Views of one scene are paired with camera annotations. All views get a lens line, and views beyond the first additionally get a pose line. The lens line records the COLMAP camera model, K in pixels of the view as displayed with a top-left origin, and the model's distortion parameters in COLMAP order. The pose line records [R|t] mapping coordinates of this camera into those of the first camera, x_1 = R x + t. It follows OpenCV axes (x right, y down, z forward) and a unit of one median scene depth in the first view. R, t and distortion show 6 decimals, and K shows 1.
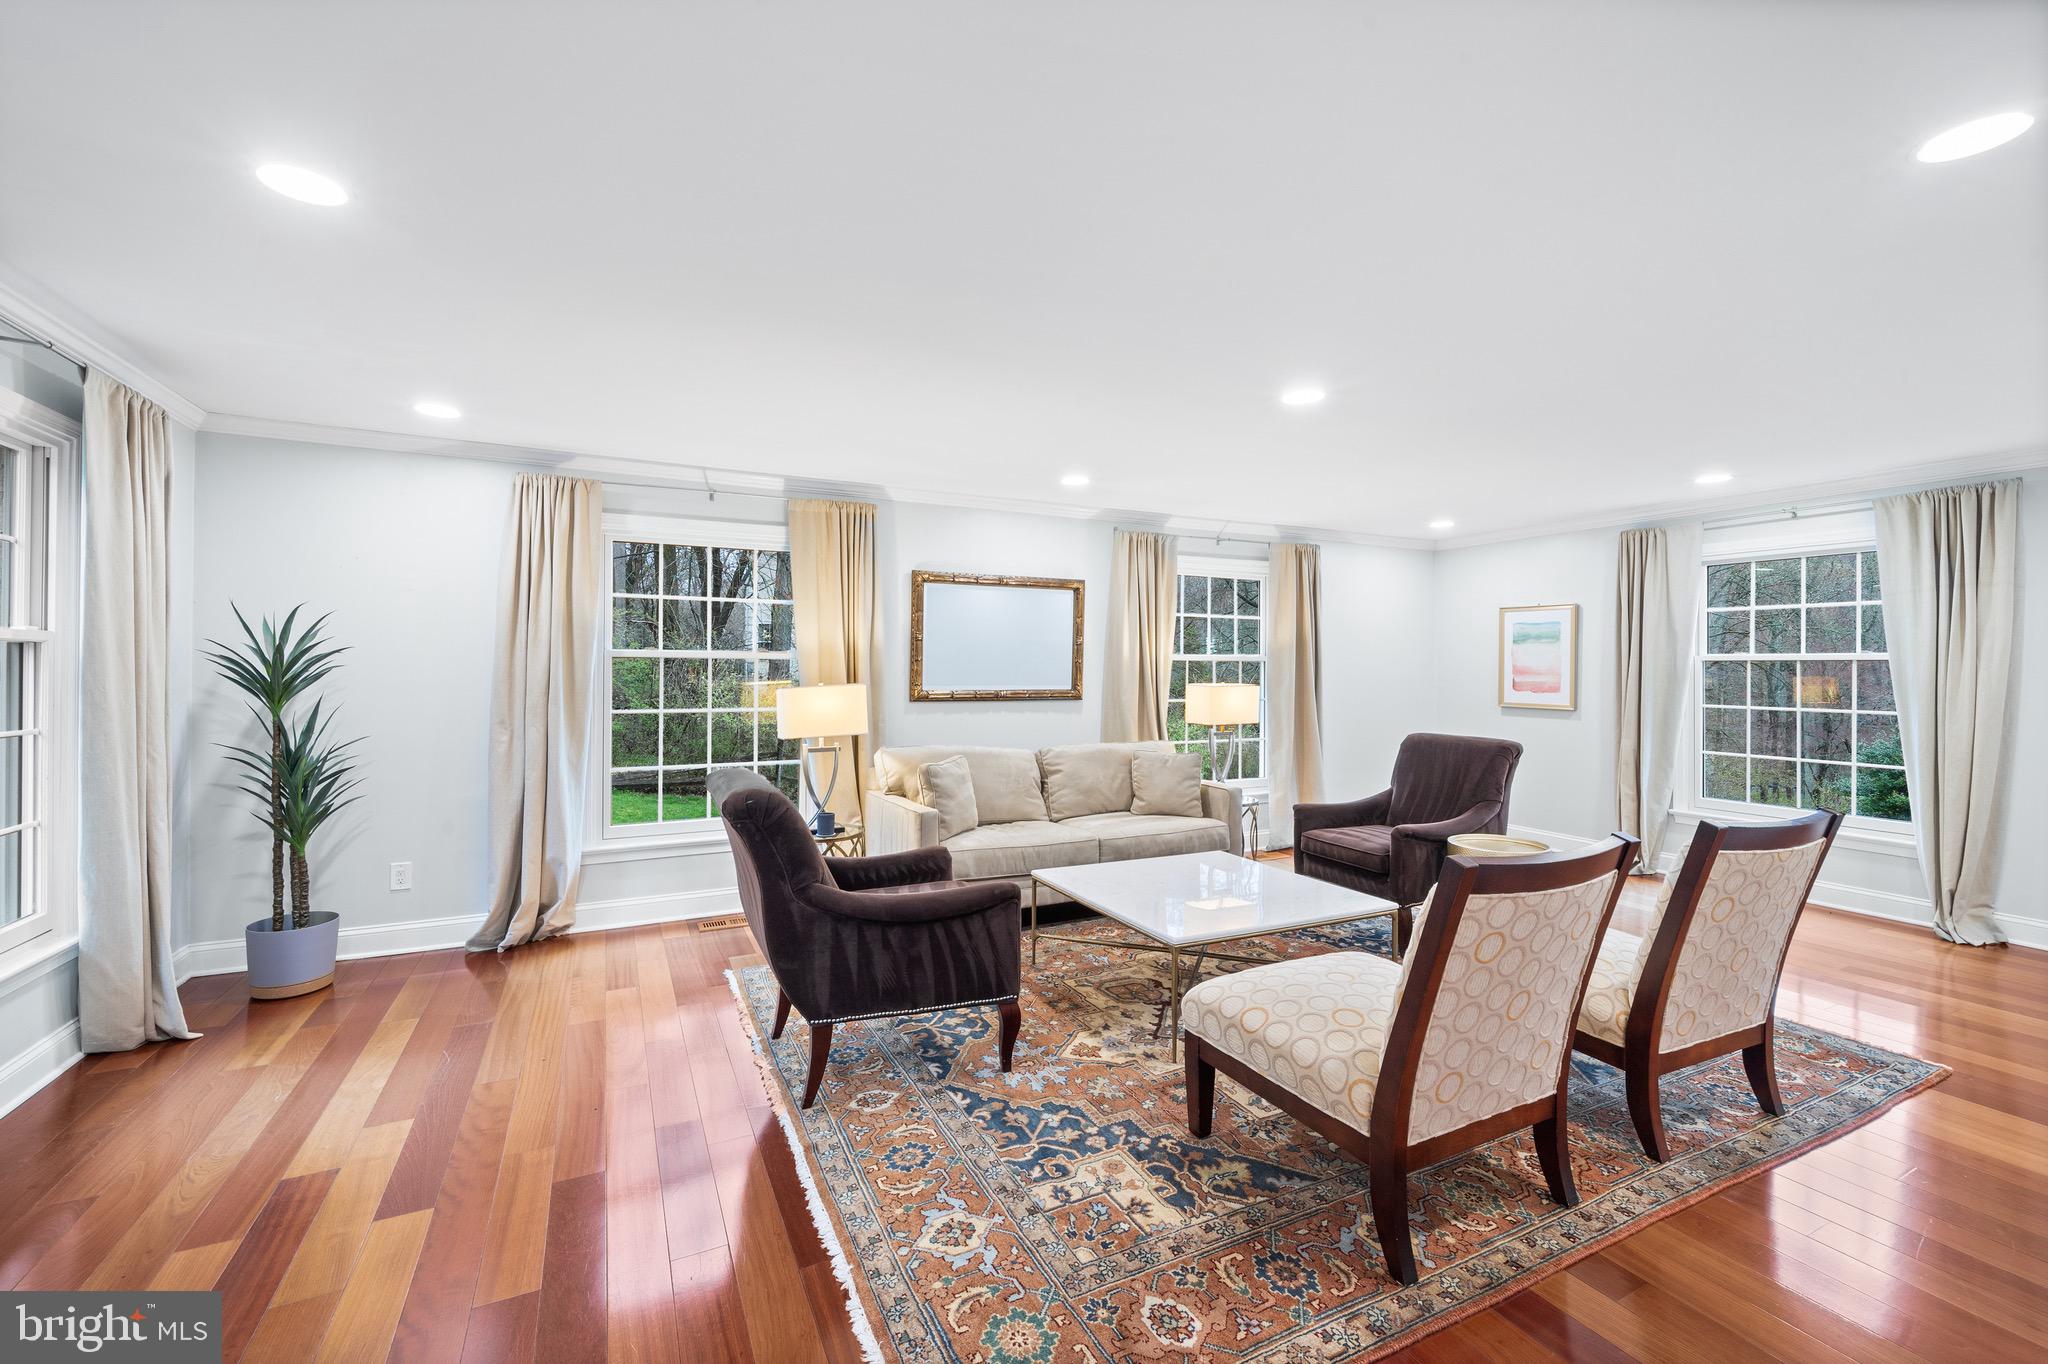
lens RADIAL K [[835.5, 0, 1025.9], [0, 835.5, 670.7], [0, 0, 1]] dist [-0.002324, -0.000508]
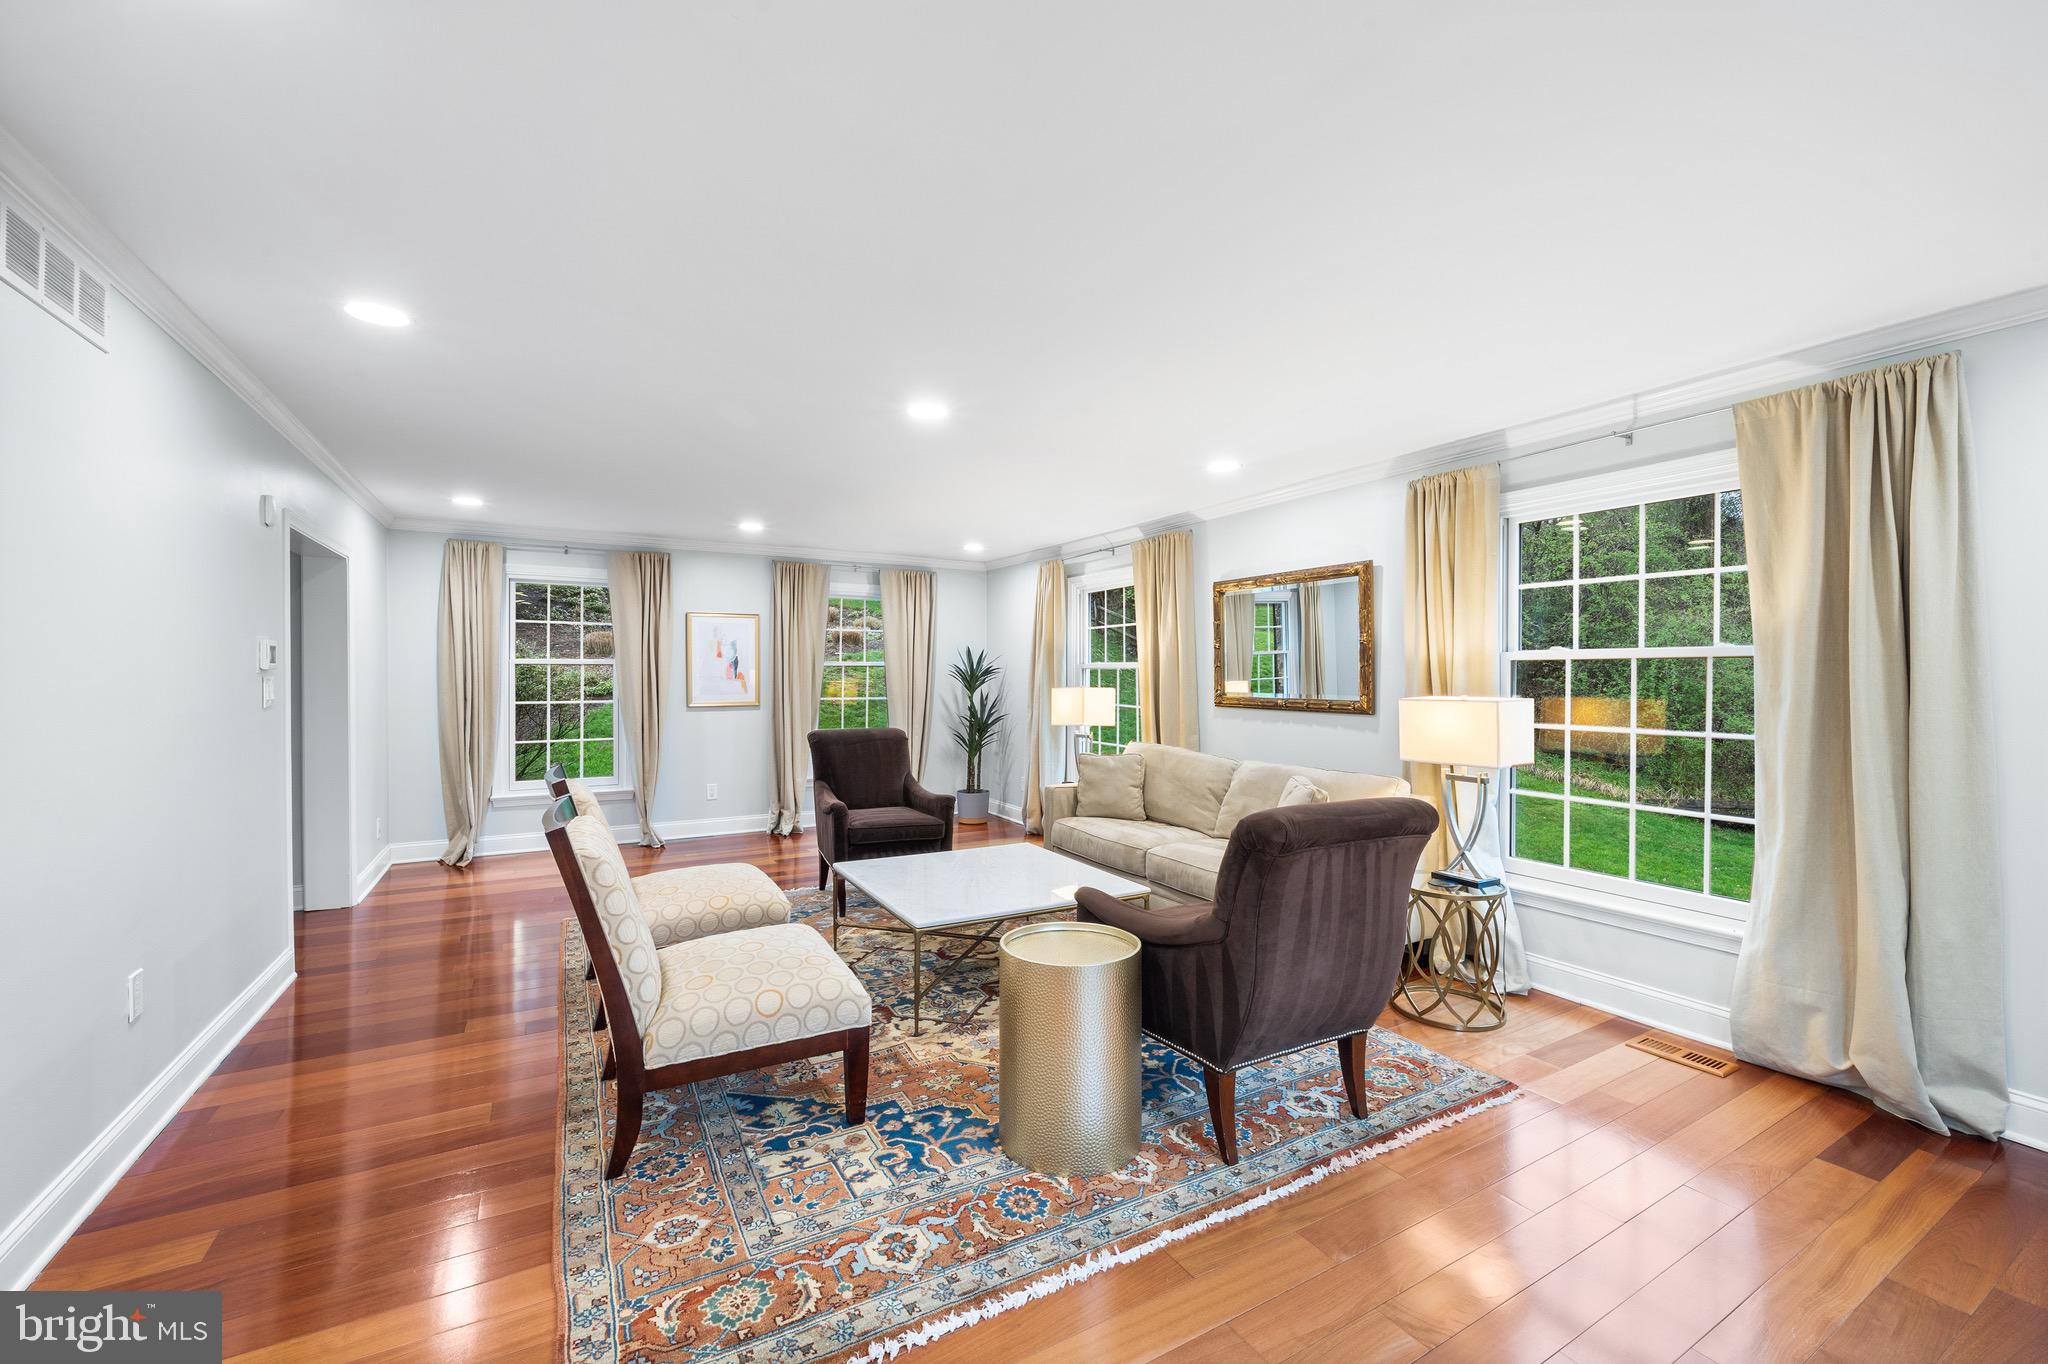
lens RADIAL K [[835.5, 0, 1032.6], [0, 835.5, 674.3], [0, 0, 1]] dist [-0.002324, -0.000508]
pose [[0.045814, 0.001764, -0.998948, 0.941254], [0.000132, 0.999998, 0.001772, -0.004267], [0.998950, -0.000213, 0.045814, 0.737916]]
